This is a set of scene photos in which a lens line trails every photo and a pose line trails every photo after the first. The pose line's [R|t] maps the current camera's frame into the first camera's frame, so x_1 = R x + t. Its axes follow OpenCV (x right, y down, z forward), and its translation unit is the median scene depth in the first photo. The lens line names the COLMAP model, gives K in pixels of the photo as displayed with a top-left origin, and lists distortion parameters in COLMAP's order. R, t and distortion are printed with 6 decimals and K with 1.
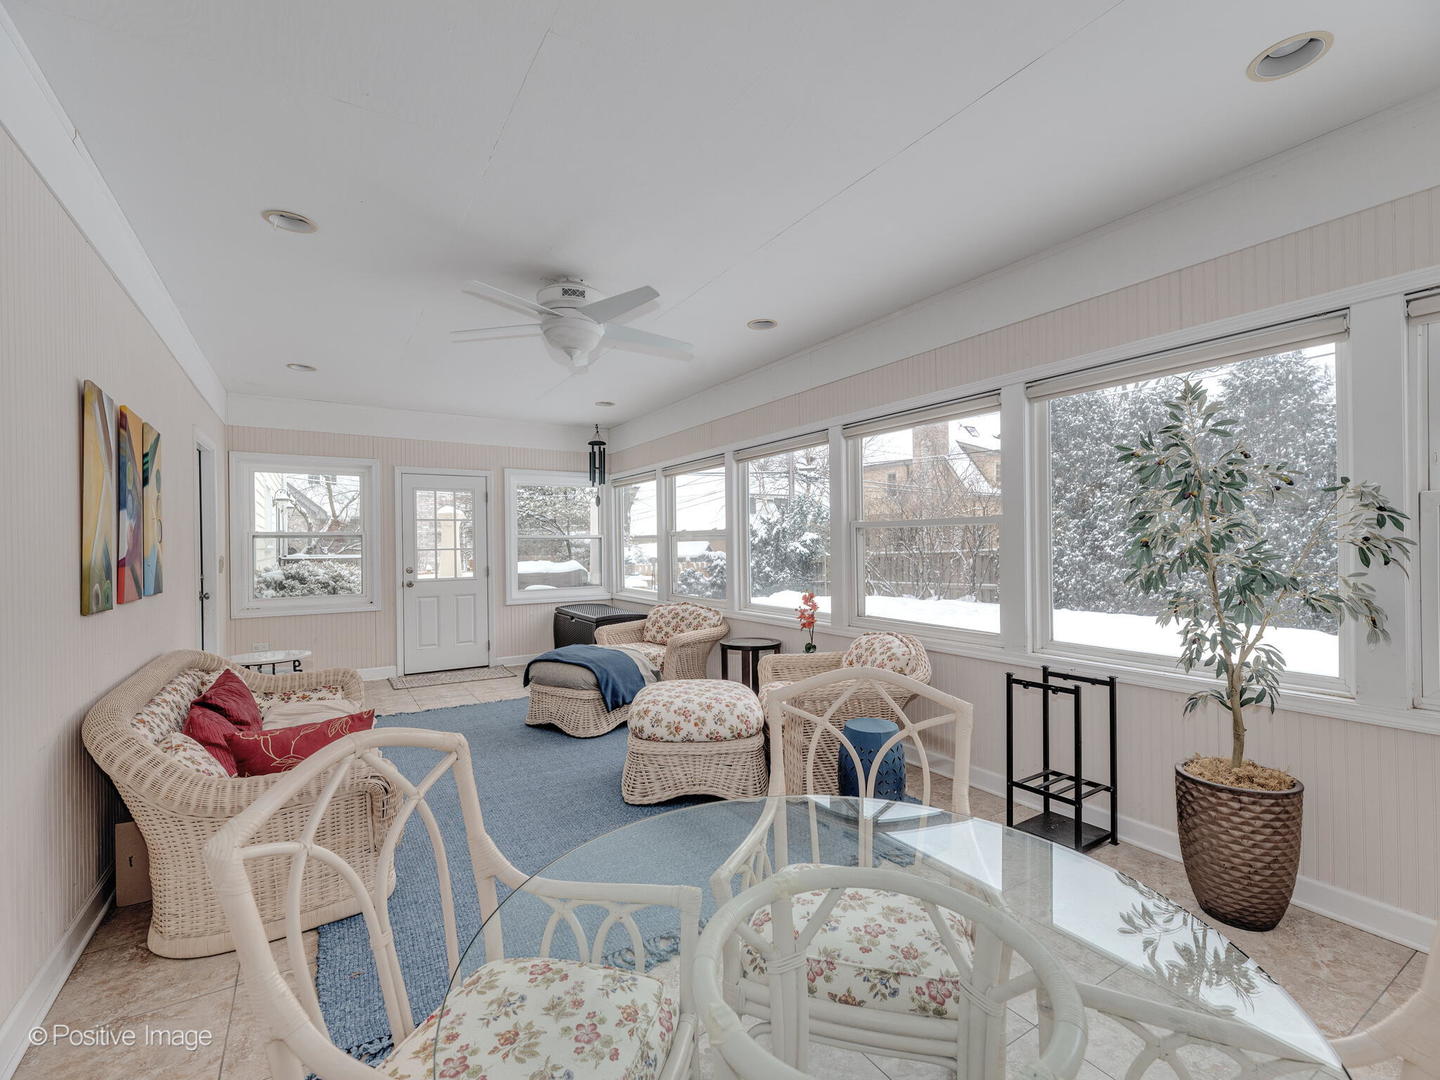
lens RADIAL K [[643.1, 0, 720.6], [0, 643.1, 542.9], [0, 0, 1]] dist [-0.001515, 0.000512]
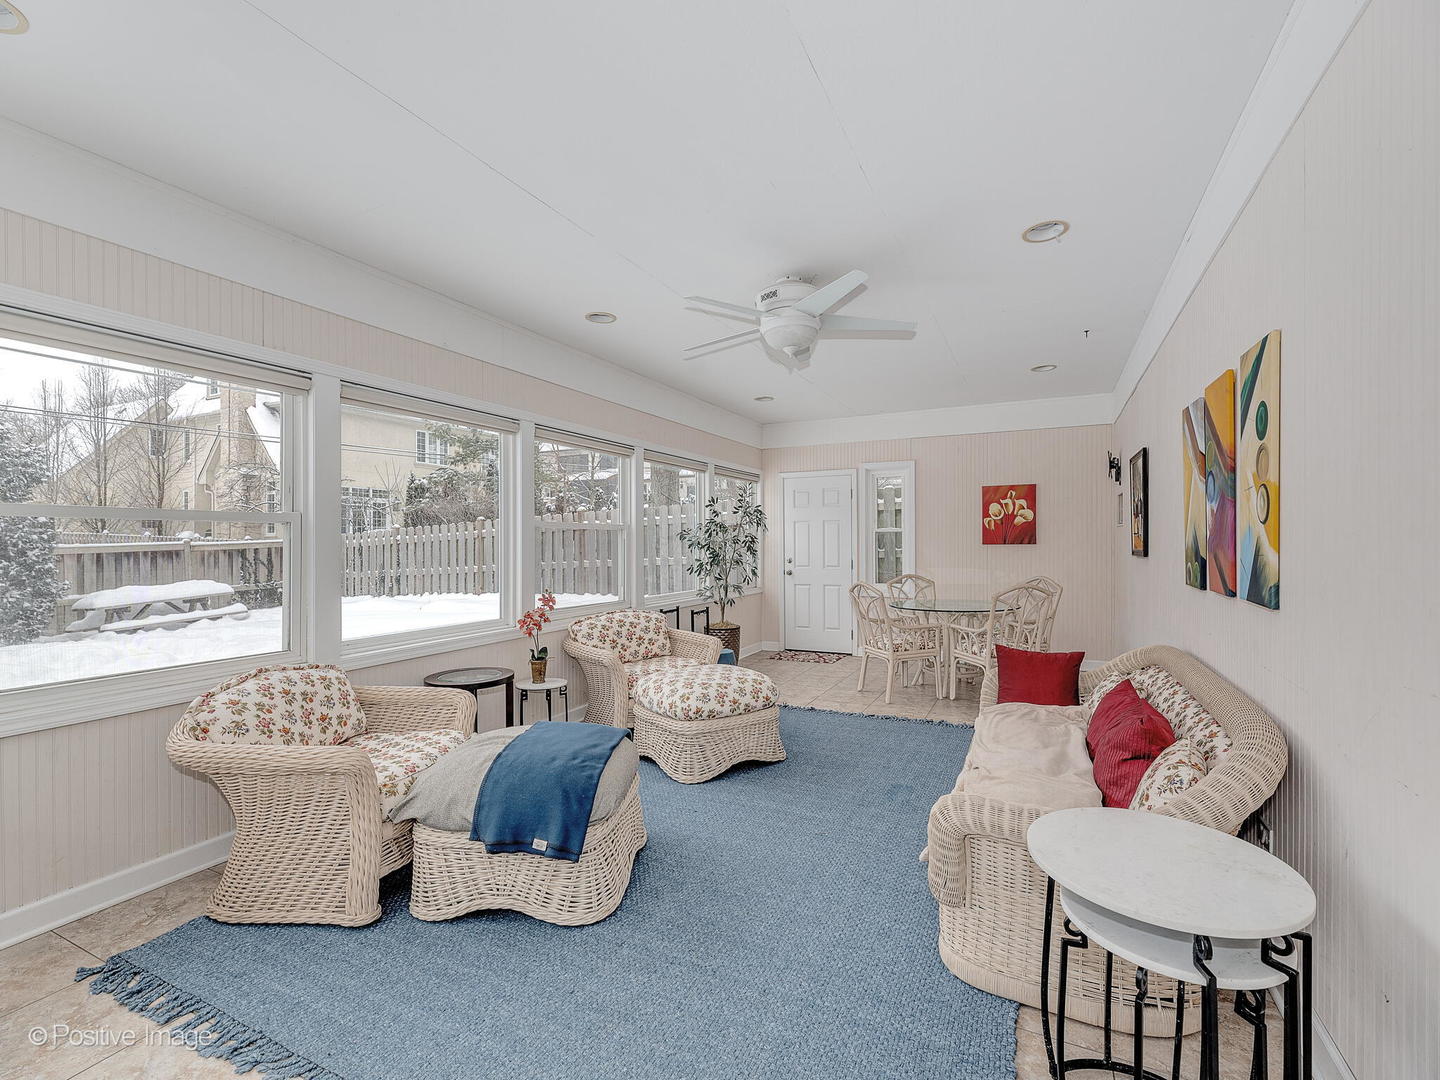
lens RADIAL K [[643.1, 0, 722.0], [0, 643.1, 545.3], [0, 0, 1]] dist [-0.001515, 0.000512]
pose [[-0.517404, 0.011166, 0.855669, -0.816194], [0.005620, 0.999938, -0.009651, 0.018256], [-0.855723, -0.000185, -0.517434, 1.261343]]
